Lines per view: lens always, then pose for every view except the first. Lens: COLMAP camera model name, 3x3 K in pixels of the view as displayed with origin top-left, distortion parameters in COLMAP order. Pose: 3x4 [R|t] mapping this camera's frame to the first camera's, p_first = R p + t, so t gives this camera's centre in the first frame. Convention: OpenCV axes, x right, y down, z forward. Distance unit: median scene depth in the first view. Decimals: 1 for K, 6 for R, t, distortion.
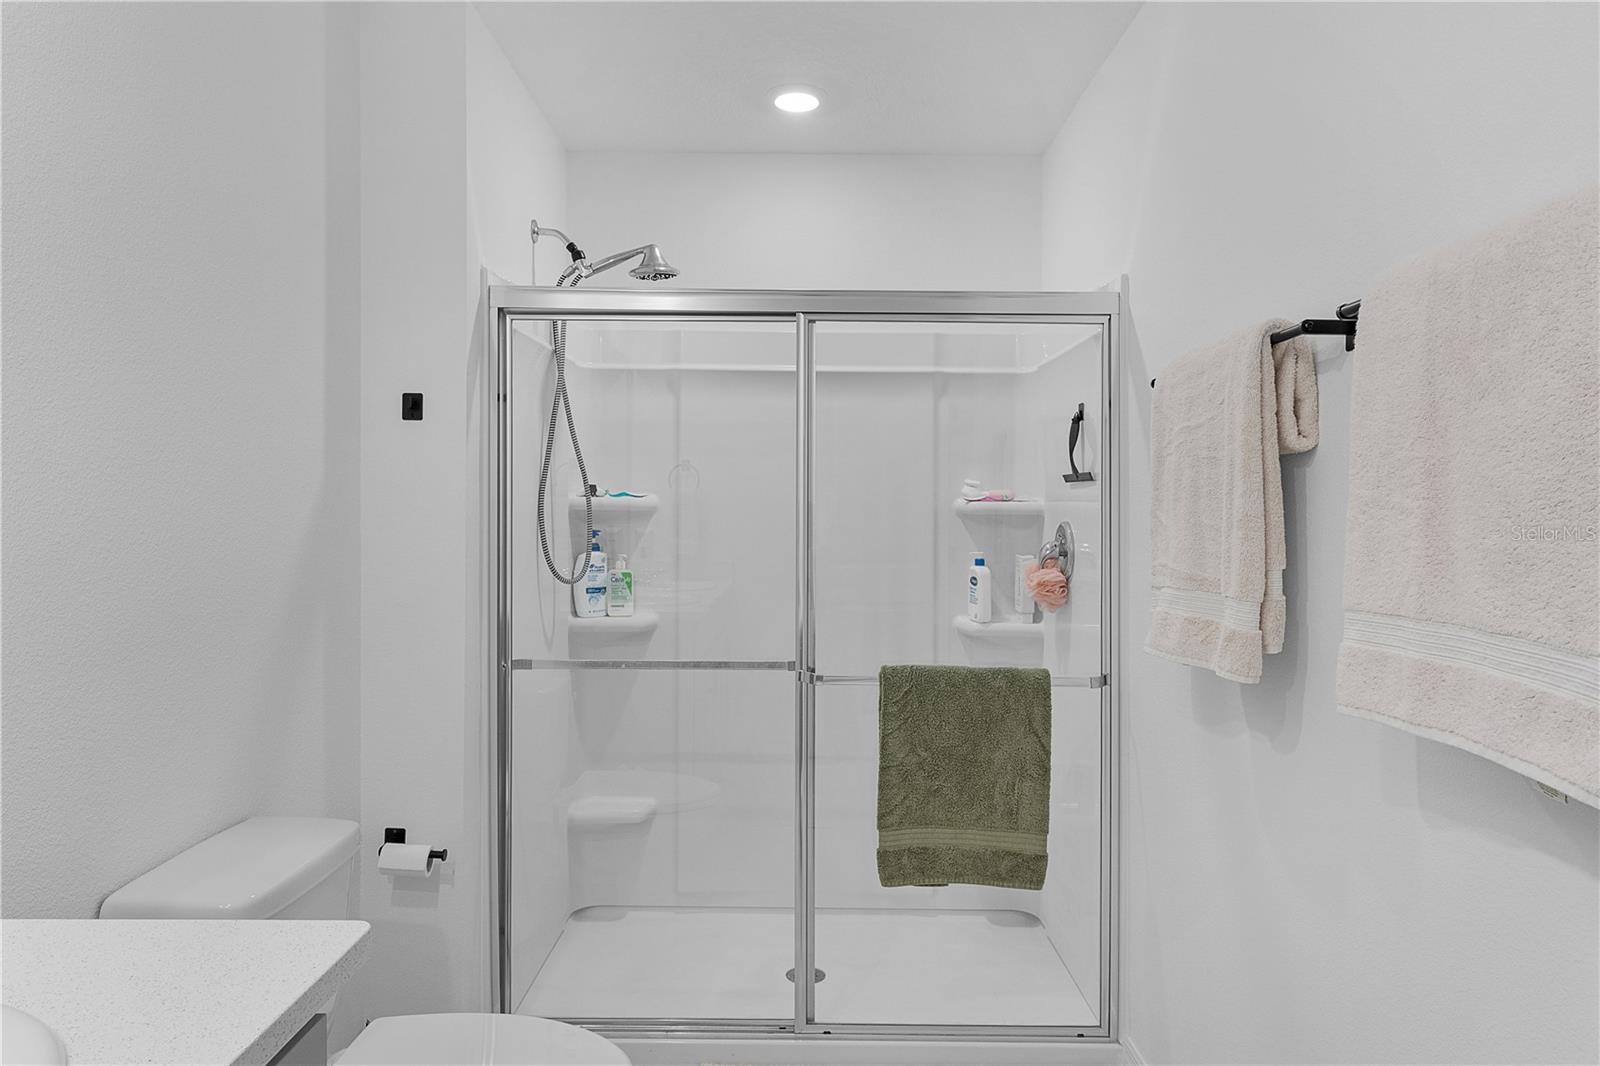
lens RADIAL K [[1014.2, 0, 802.6], [0, 1014.2, 499.1], [0, 0, 1]] dist [0.000950, 0.000842]
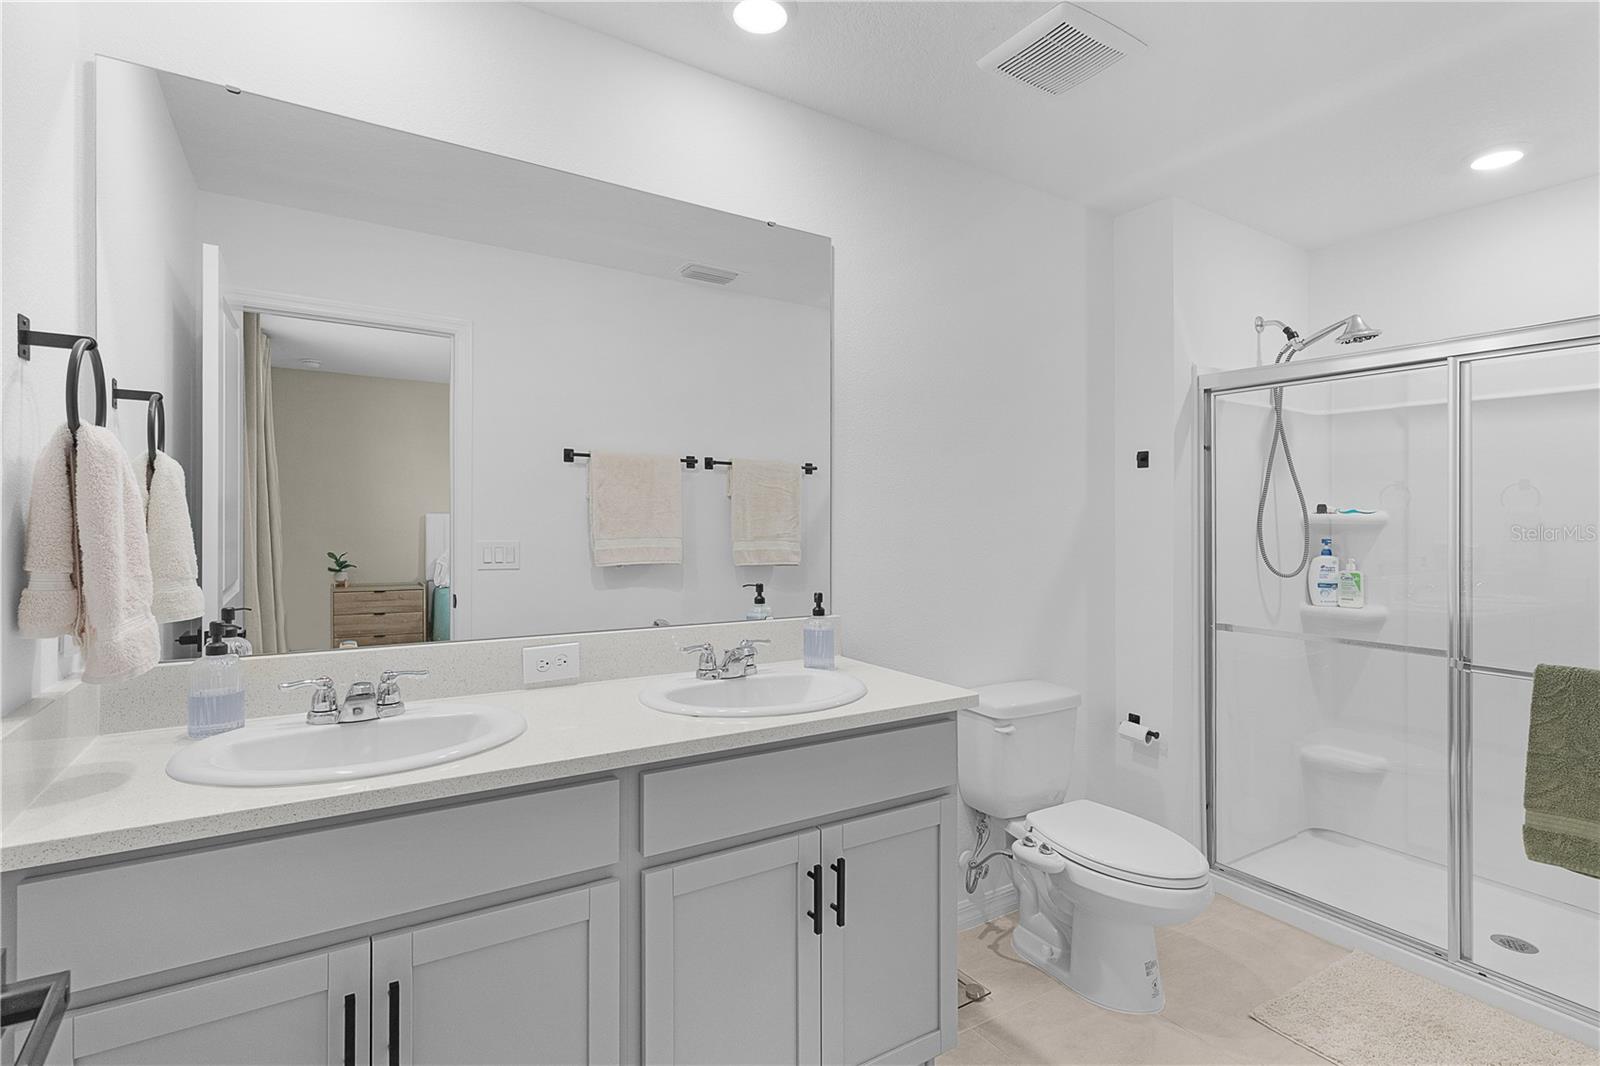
lens RADIAL K [[775.3, 0, 804.0], [0, 775.3, 516.2], [0, 0, 1]] dist [0.001483, 0.001566]
pose [[0.539113, -0.006292, -0.842210, 0.312629], [0.004346, 0.999980, -0.004689, 0.003273], [0.842222, -0.001133, 0.539130, -0.113833]]
